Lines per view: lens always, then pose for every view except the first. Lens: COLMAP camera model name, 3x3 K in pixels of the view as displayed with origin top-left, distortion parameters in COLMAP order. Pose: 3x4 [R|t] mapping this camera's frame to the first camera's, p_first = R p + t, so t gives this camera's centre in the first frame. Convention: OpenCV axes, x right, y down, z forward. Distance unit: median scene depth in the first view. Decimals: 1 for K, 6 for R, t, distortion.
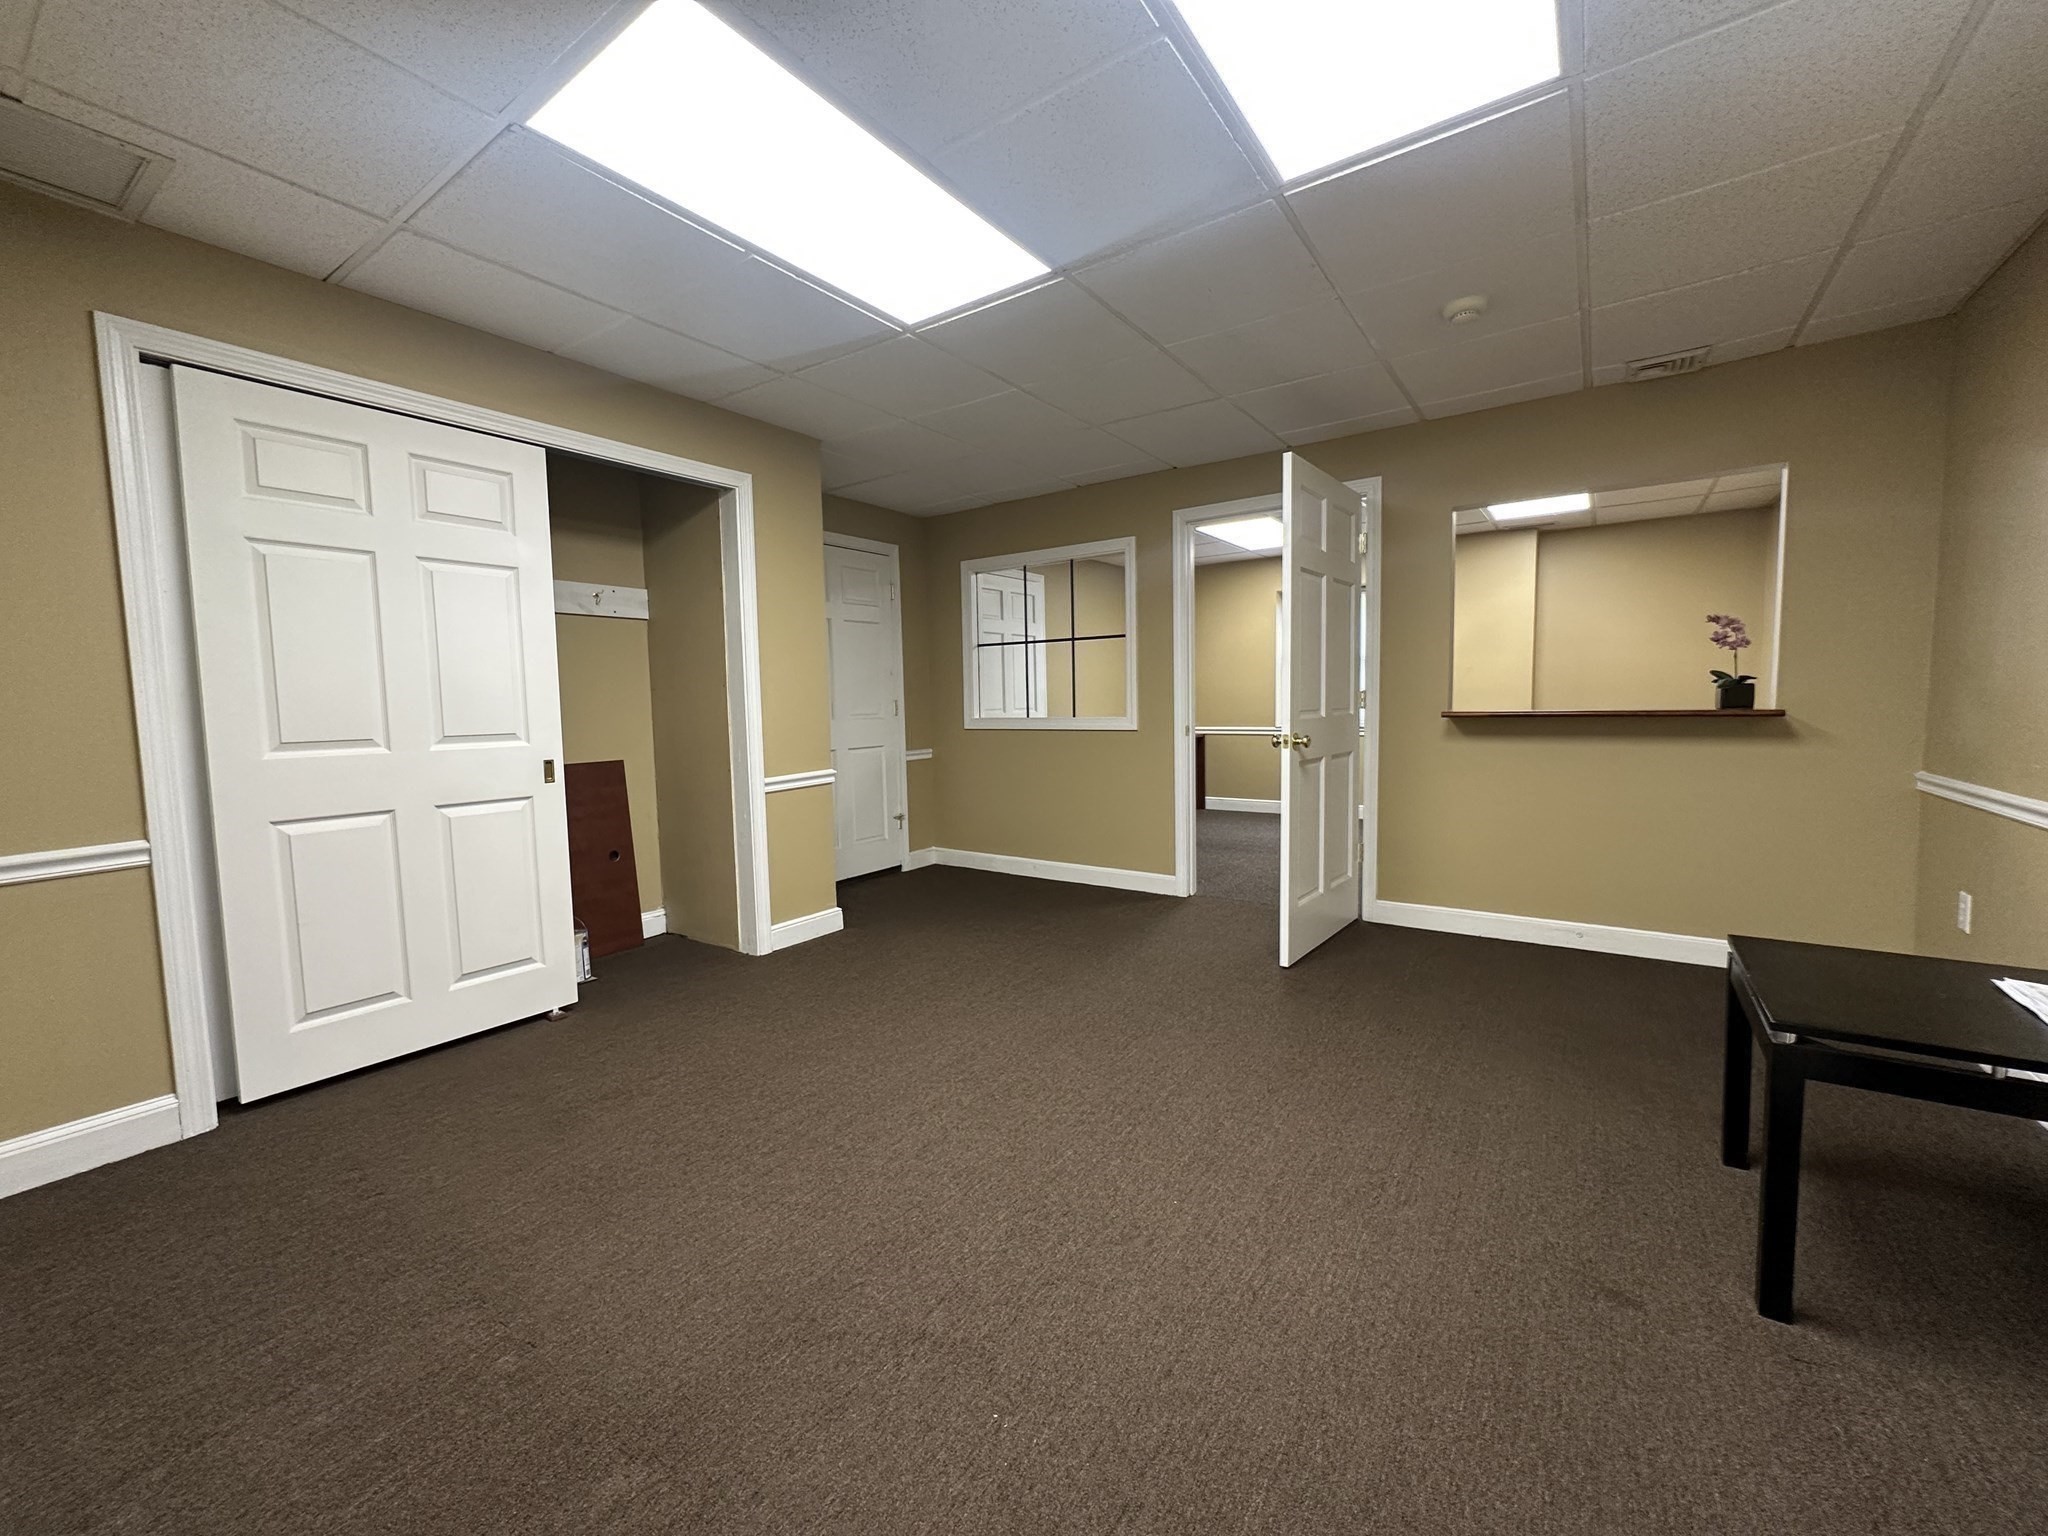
lens RADIAL K [[816.9, 0, 1024.0], [0, 816.9, 768.0], [0, 0, 1]] dist [-0.004200, 0.001115]
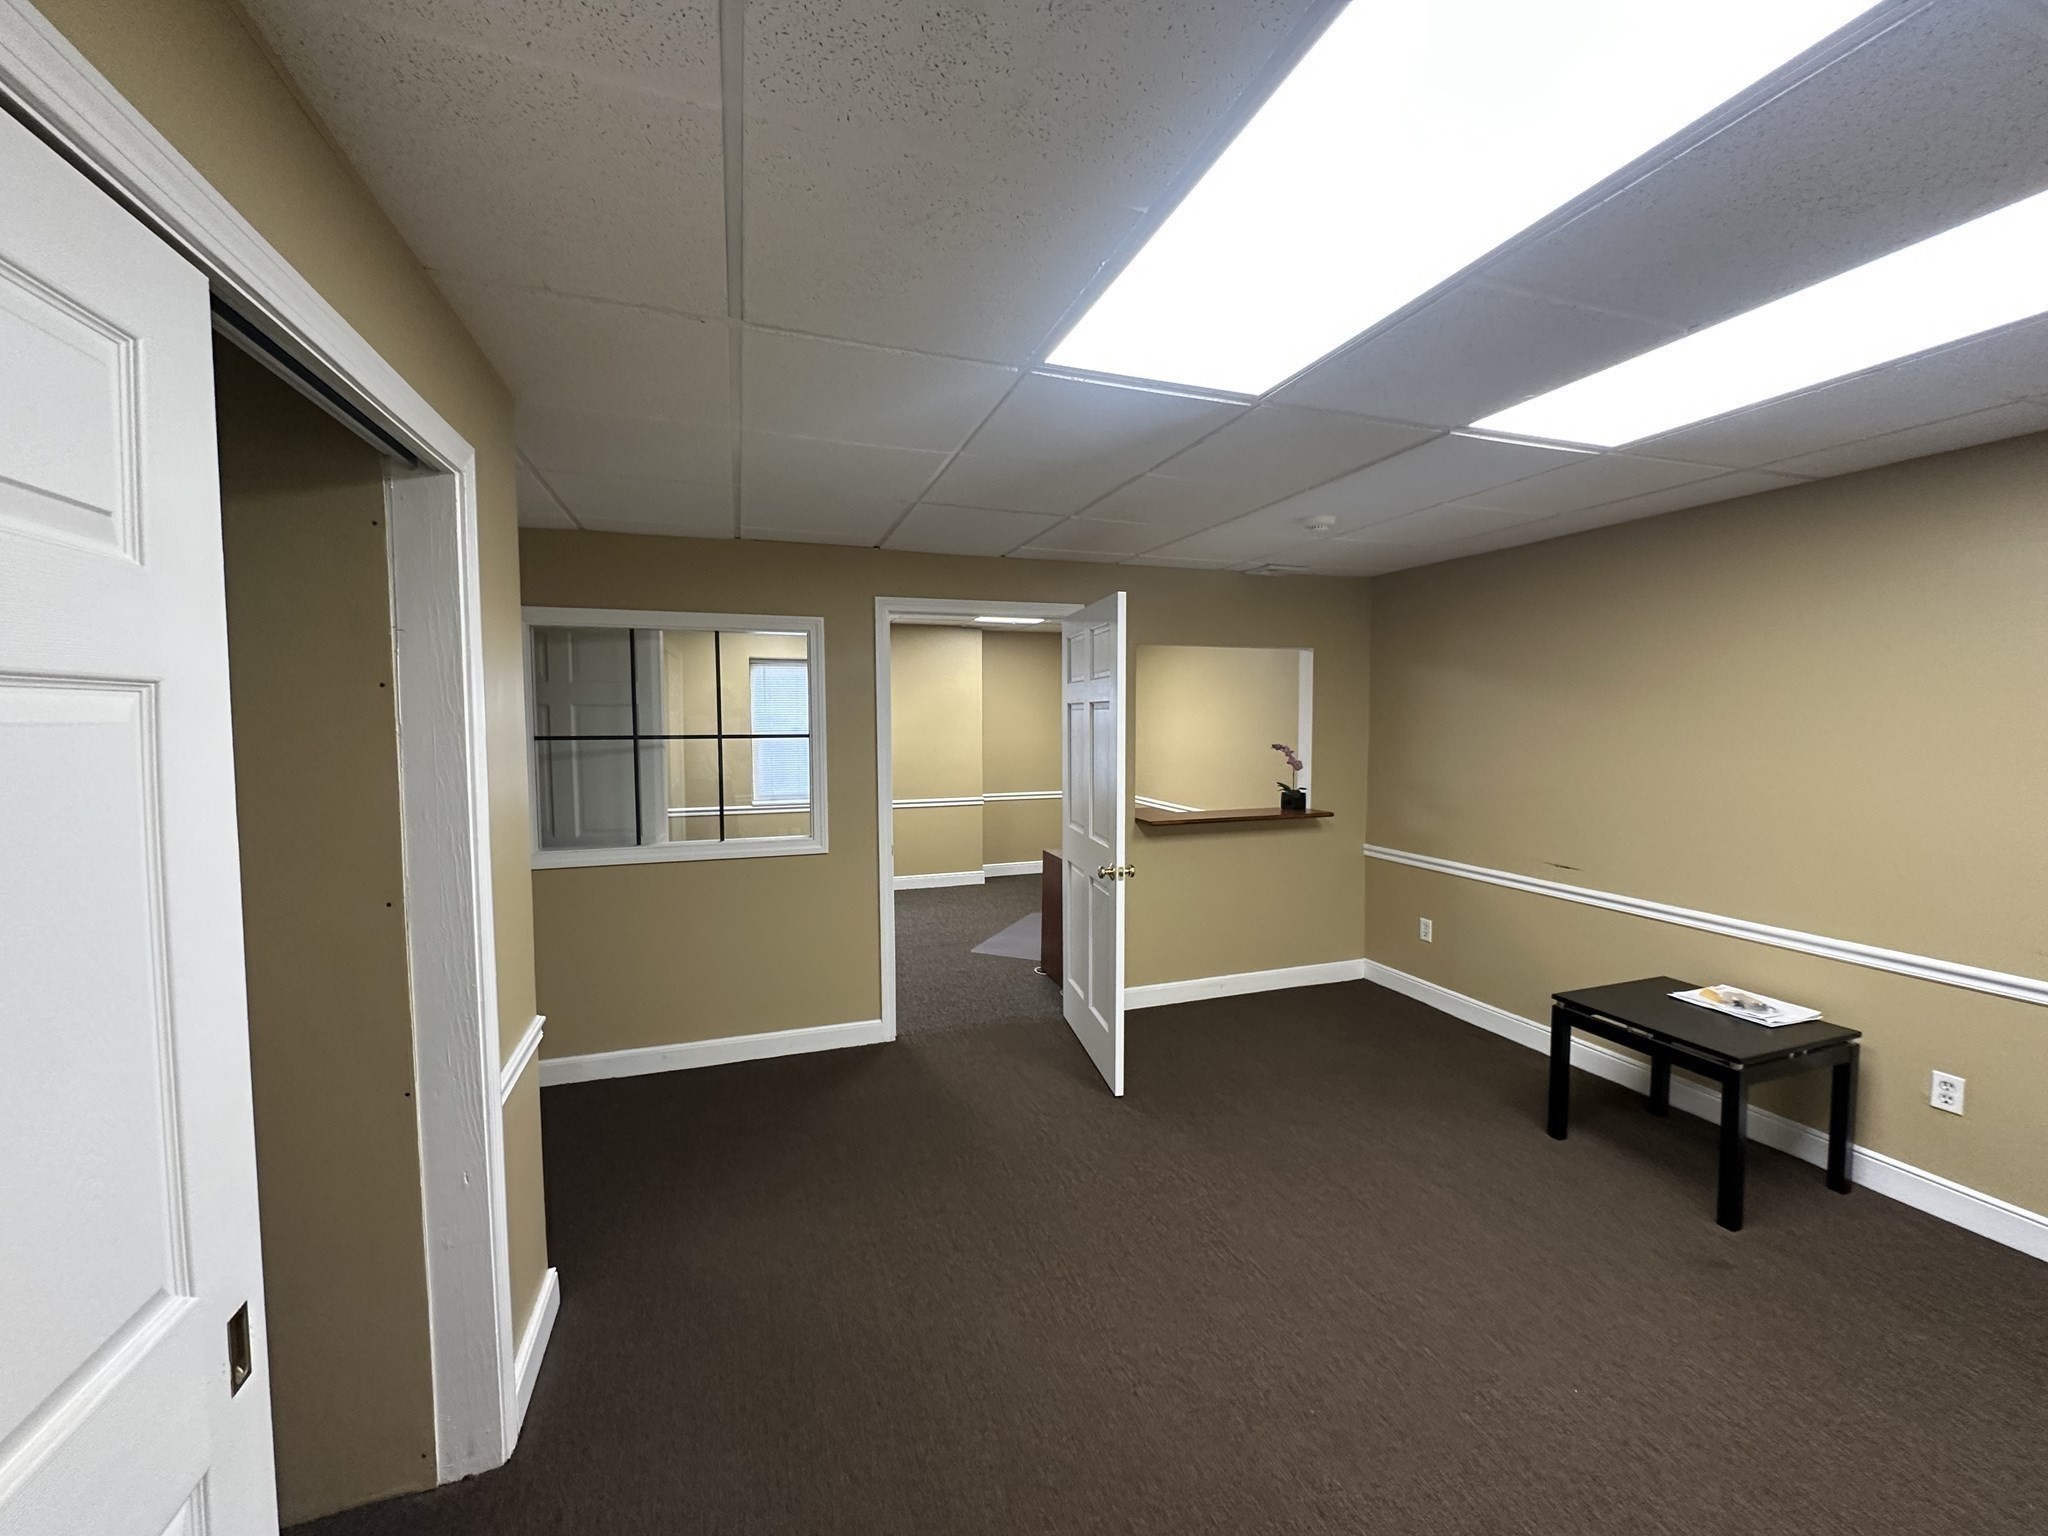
lens RADIAL K [[816.9, 0, 1024.0], [0, 816.9, 768.0], [0, 0, 1]] dist [-0.004200, 0.001115]
pose [[0.581008, -0.035396, 0.813128, -0.676165], [0.059006, 0.998257, 0.001293, -0.199911], [-0.811756, 0.047229, 0.582084, 0.603289]]
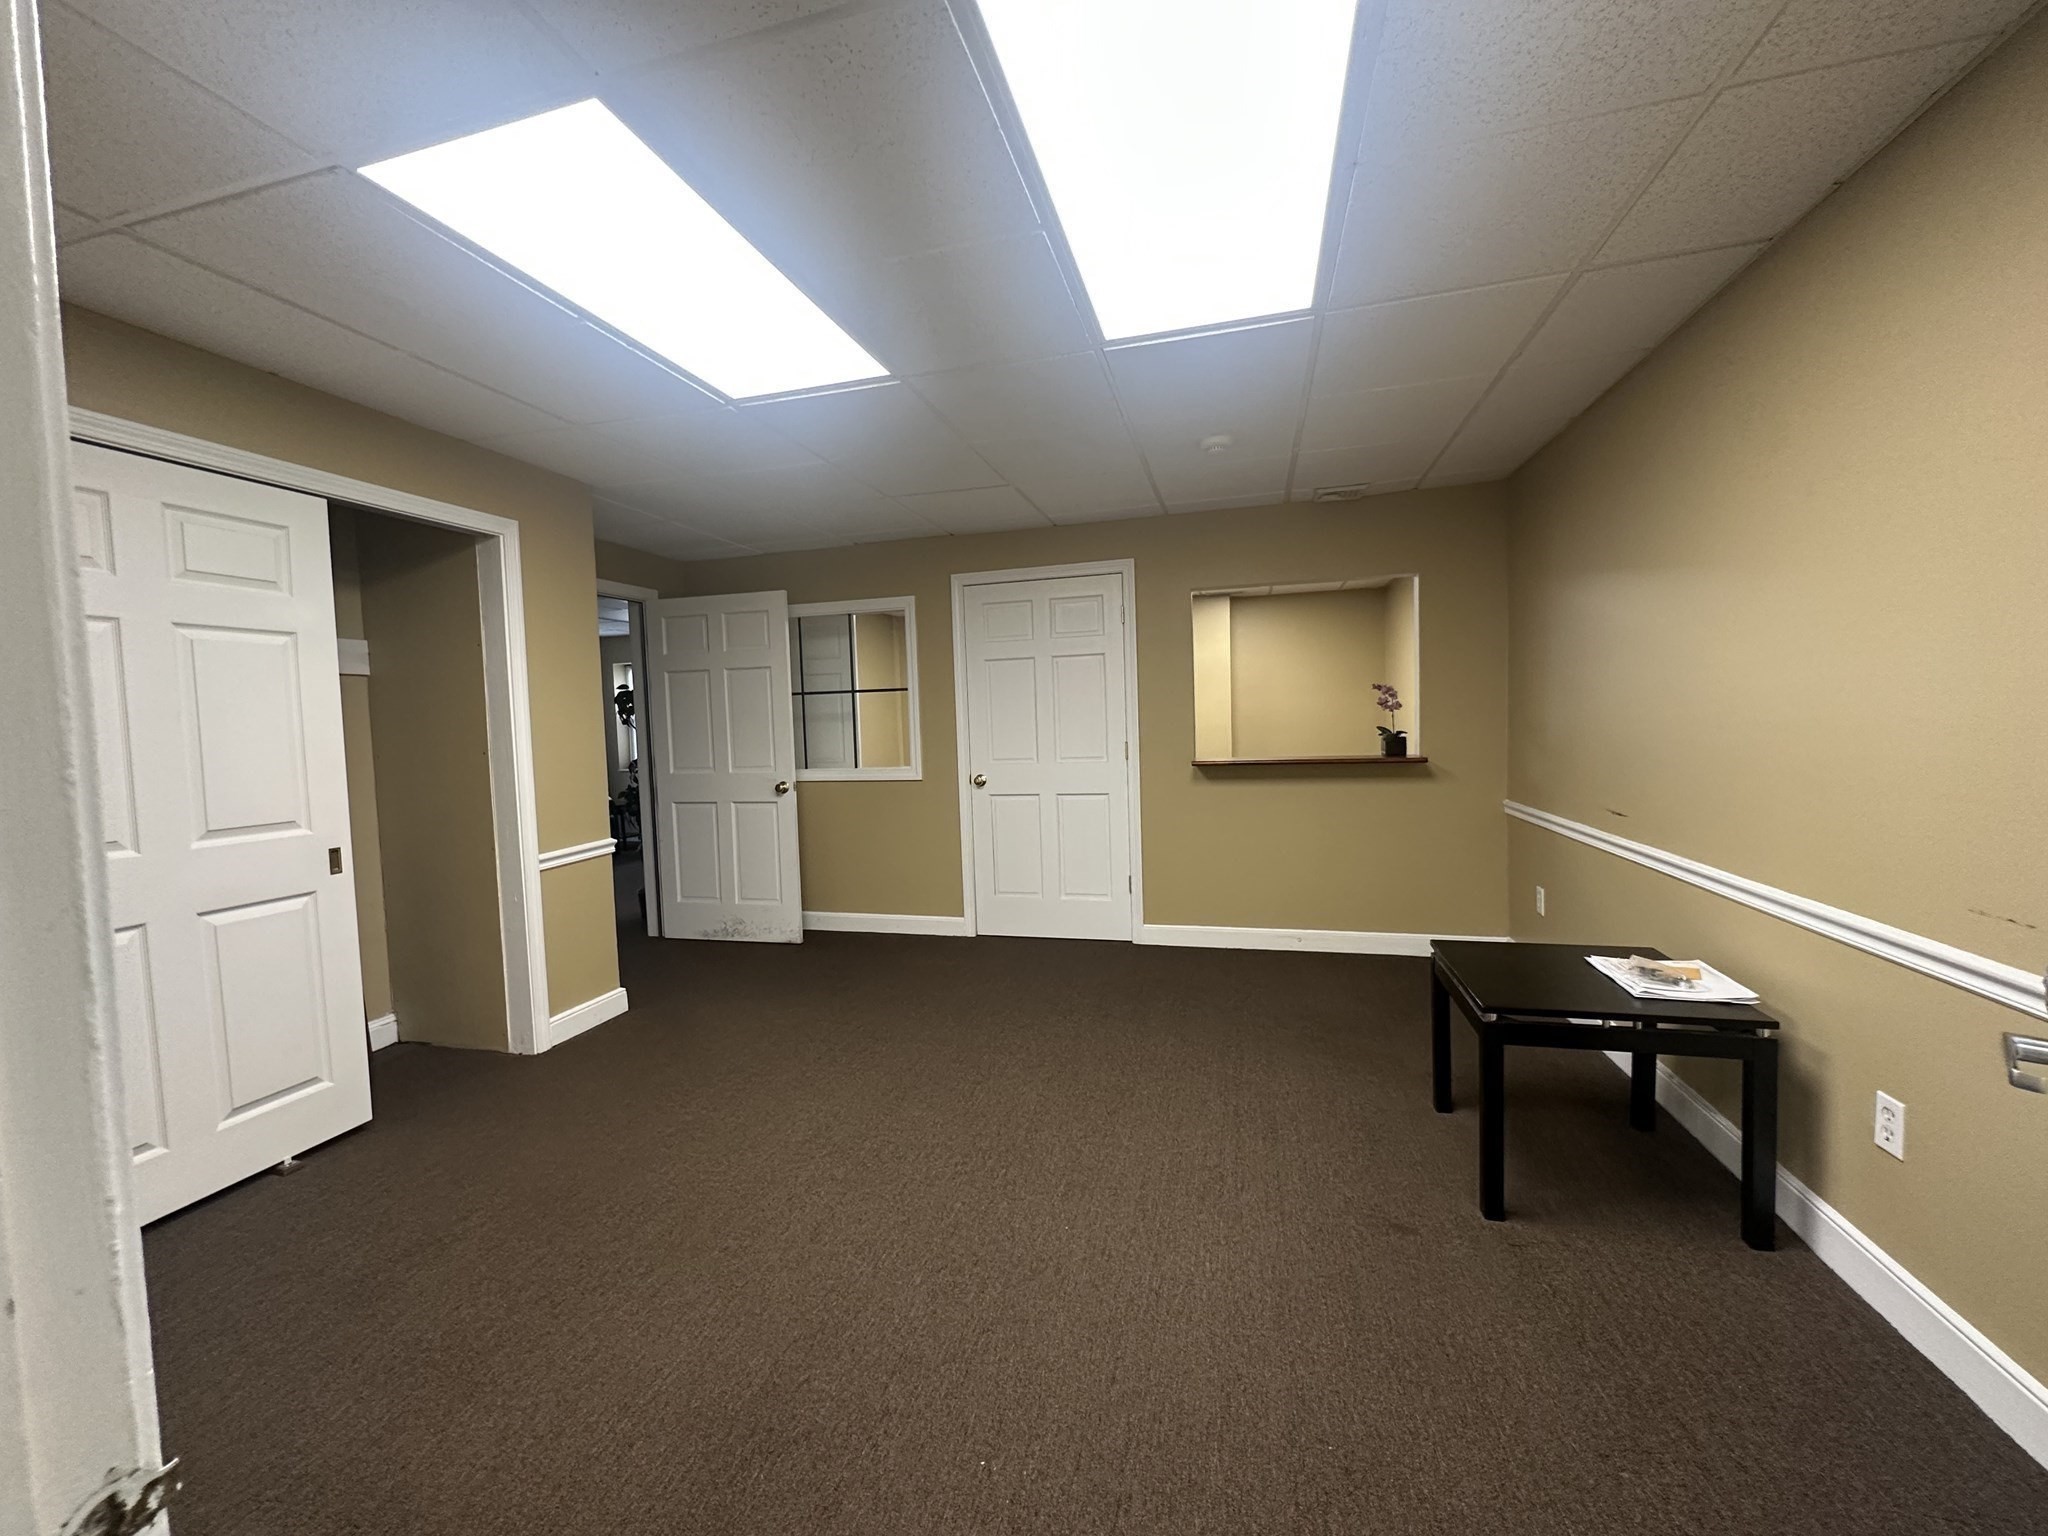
lens RADIAL K [[816.9, 0, 1024.0], [0, 816.9, 768.0], [0, 0, 1]] dist [-0.004200, 0.001115]
pose [[0.940694, -0.030000, 0.337926, -0.149391], [0.040812, 0.998856, -0.024935, -0.050291], [-0.336791, 0.037247, 0.940842, -0.039076]]
